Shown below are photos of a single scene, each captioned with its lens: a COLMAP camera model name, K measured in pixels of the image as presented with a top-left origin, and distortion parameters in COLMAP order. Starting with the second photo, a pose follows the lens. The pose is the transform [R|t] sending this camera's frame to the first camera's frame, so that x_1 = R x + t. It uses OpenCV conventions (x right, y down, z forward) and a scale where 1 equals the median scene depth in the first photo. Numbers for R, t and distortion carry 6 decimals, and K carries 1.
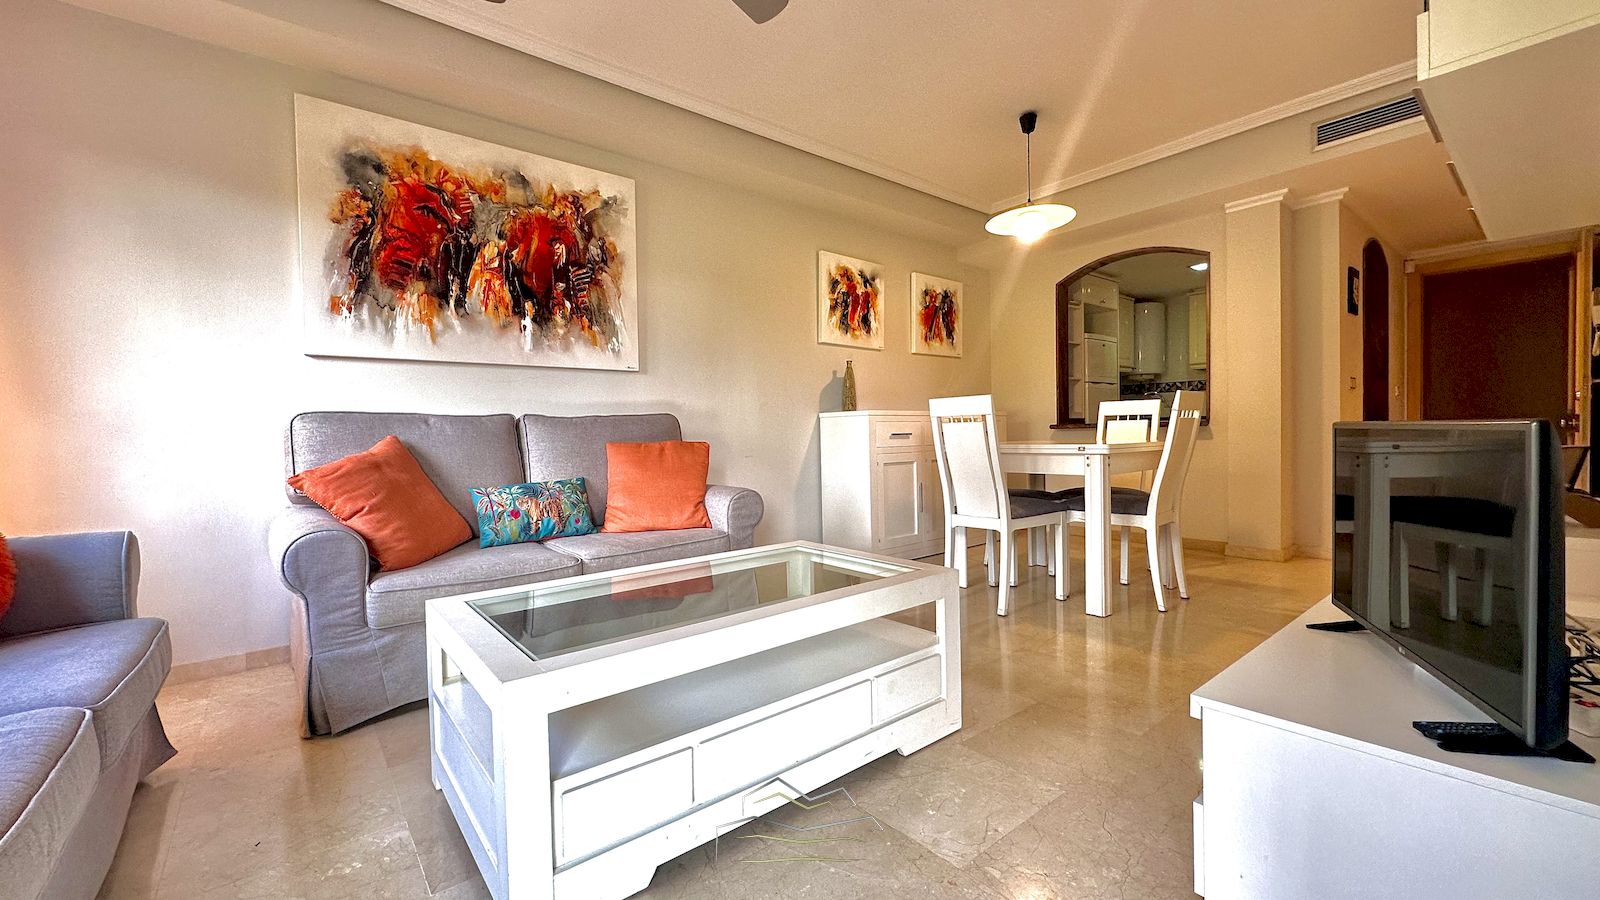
lens RADIAL K [[638.7, 0, 799.1], [0, 638.7, 447.7], [0, 0, 1]] dist [-0.000736, 0.000022]
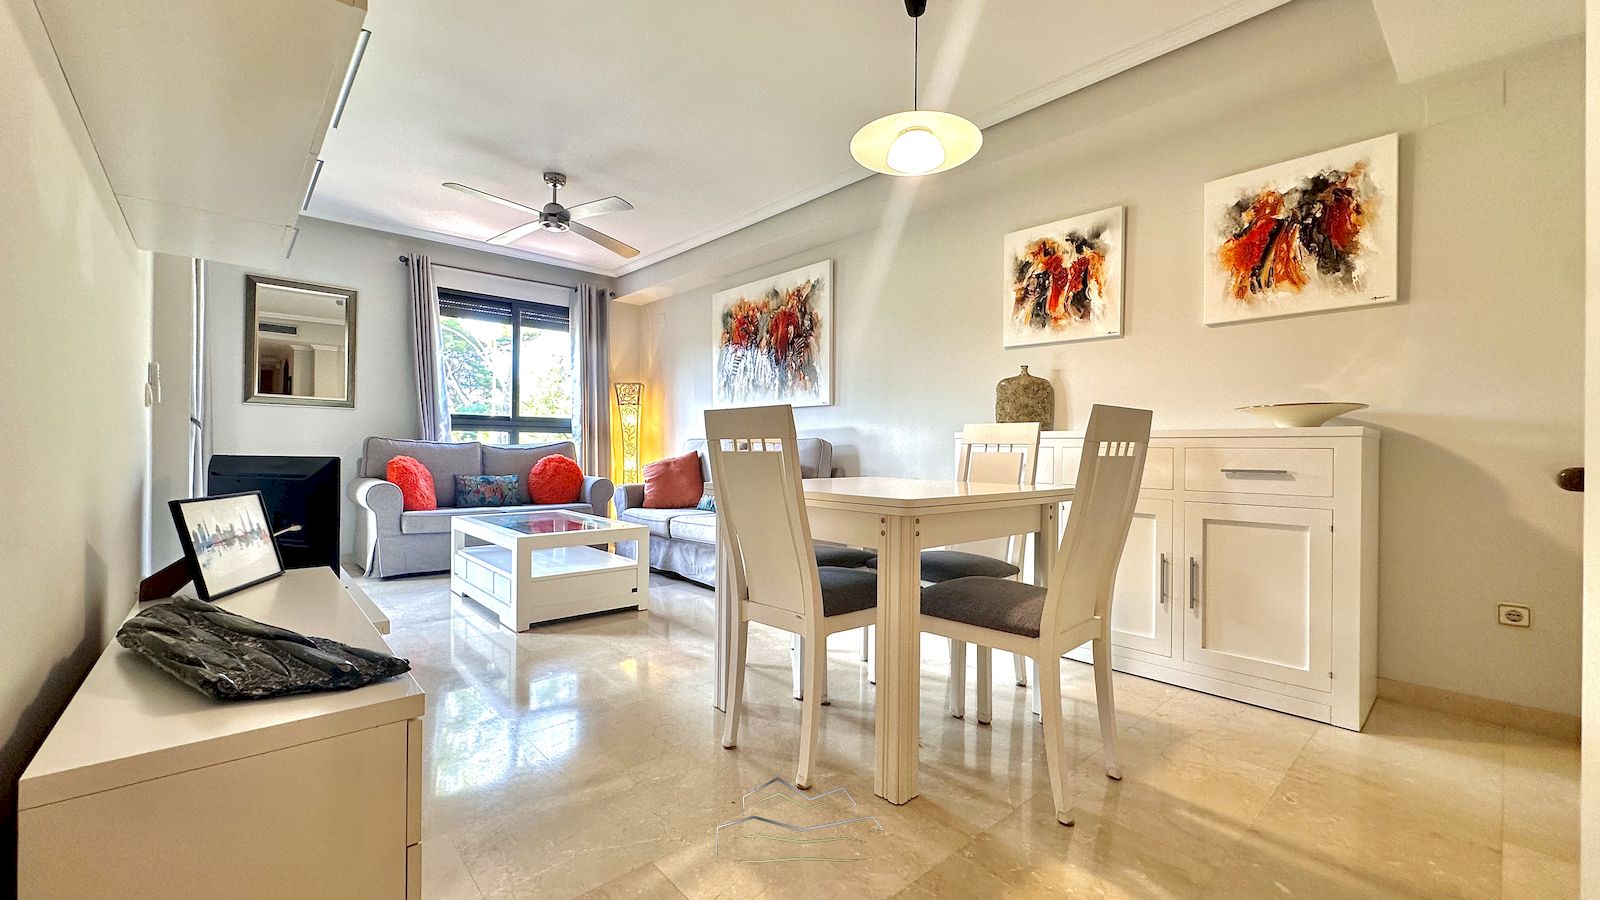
lens RADIAL K [[638.7, 0, 799.1], [0, 638.7, 447.7], [0, 0, 1]] dist [-0.000736, 0.000022]
pose [[0.041868, 0.015809, -0.998998, 0.830040], [-0.037504, 0.999195, 0.014240, -0.039292], [0.998419, 0.036870, 0.042427, 0.705729]]
